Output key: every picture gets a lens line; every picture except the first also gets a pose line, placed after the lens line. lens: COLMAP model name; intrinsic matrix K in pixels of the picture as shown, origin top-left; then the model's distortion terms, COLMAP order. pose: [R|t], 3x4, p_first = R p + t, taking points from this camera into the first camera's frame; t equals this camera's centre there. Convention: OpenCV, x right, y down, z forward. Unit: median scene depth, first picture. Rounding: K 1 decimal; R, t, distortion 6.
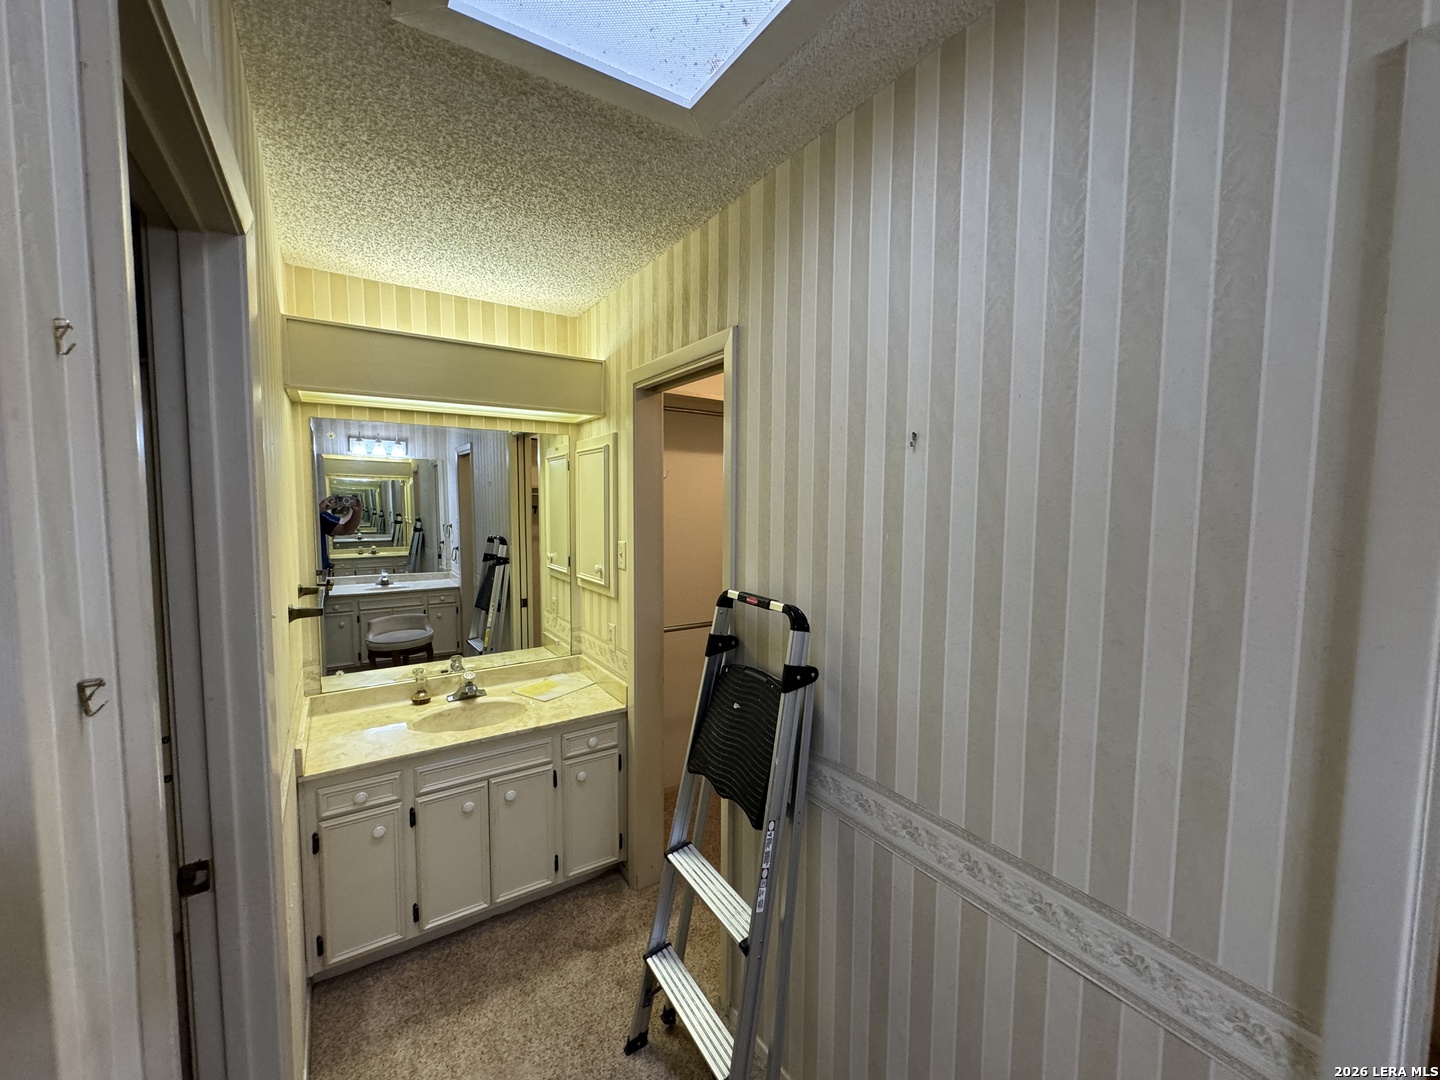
lens RADIAL K [[575.5, 0, 717.2], [0, 575.5, 539.5], [0, 0, 1]] dist [-0.001002, -0.000030]
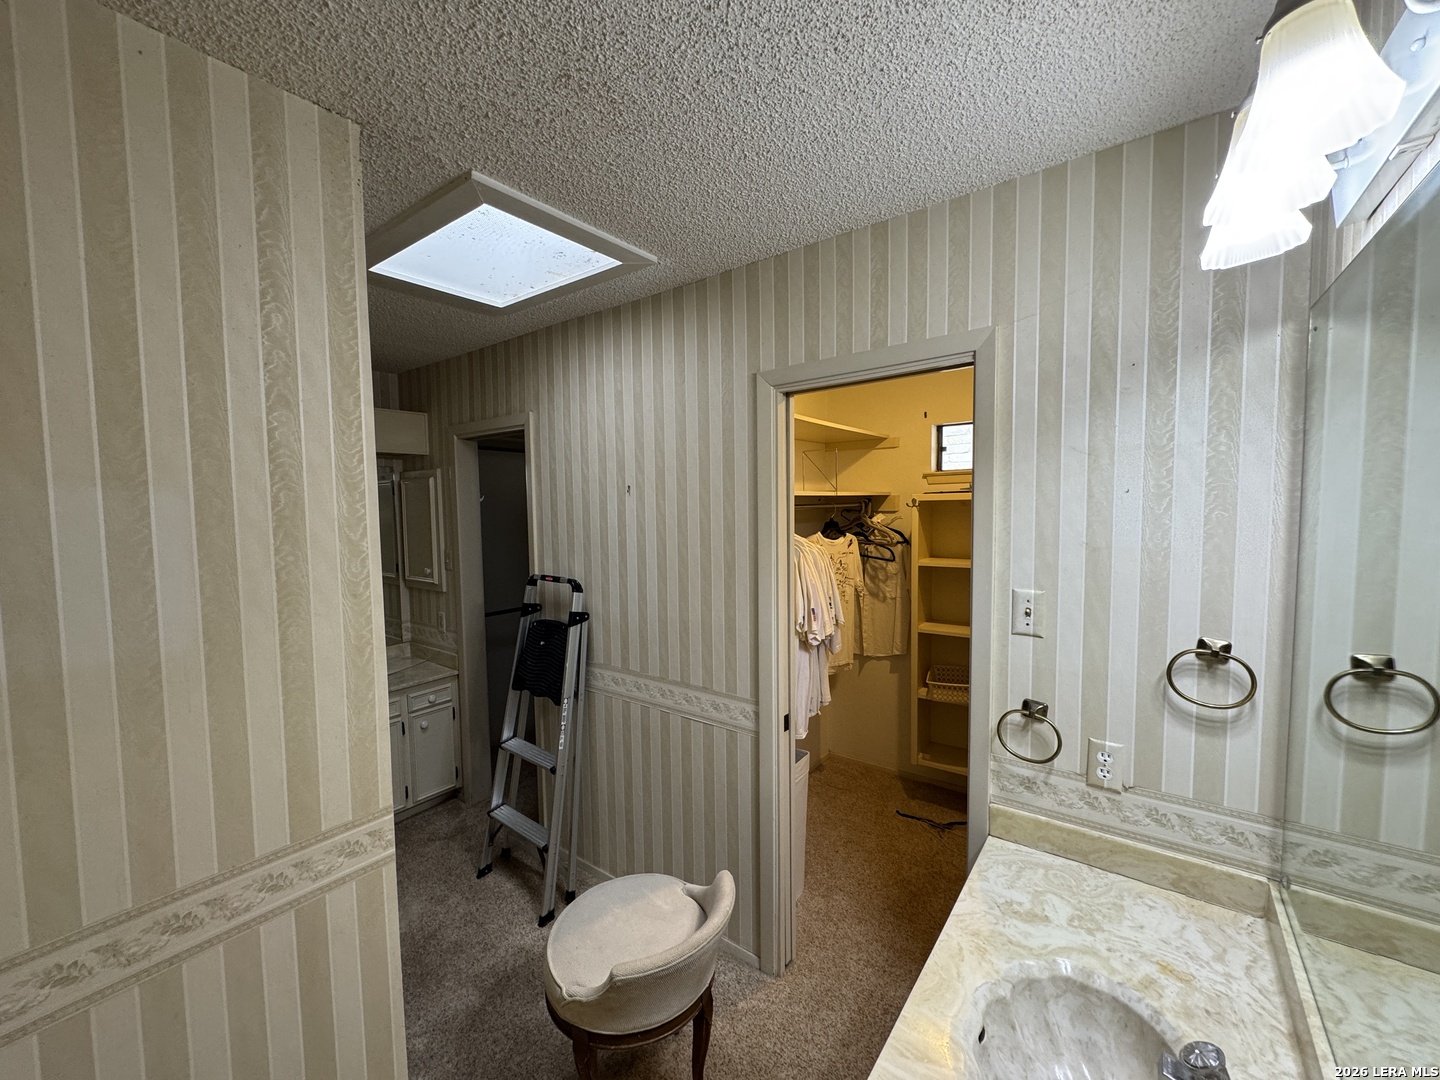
lens RADIAL K [[575.5, 0, 720.3], [0, 575.5, 540.6], [0, 0, 1]] dist [-0.001002, -0.000030]
pose [[0.940557, -0.041515, 0.337090, -0.035217], [0.043664, 0.999046, 0.001205, 0.014881], [-0.336818, 0.013585, 0.941472, -0.846608]]
